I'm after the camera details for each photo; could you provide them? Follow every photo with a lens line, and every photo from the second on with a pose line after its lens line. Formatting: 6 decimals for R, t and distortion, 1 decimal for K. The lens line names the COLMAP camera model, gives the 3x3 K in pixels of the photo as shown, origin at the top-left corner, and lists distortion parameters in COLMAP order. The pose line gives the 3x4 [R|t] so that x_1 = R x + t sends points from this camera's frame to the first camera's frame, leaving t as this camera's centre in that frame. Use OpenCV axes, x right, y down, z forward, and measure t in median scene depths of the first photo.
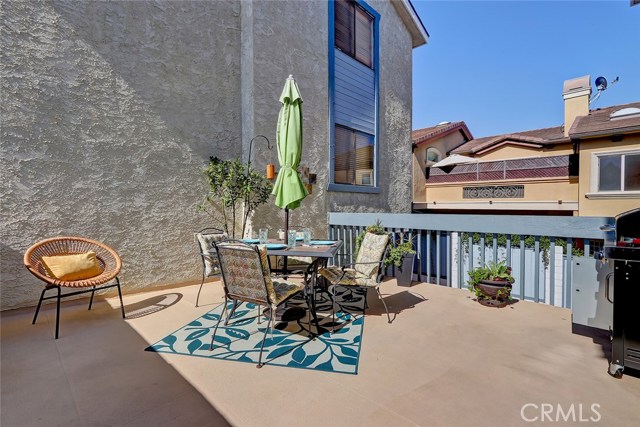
lens RADIAL K [[294.1, 0, 311.2], [0, 294.1, 213.1], [0, 0, 1]] dist [-0.002138, -0.000530]
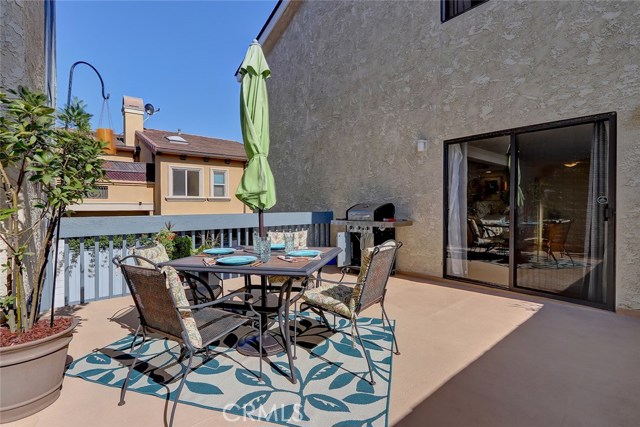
lens RADIAL K [[294.1, 0, 311.2], [0, 294.1, 213.1], [0, 0, 1]] dist [-0.002138, -0.000530]
pose [[0.110660, -0.022422, 0.993605, -0.924775], [0.025402, 0.999483, 0.019725, -0.020791], [-0.993534, 0.023056, 0.111172, 0.853311]]
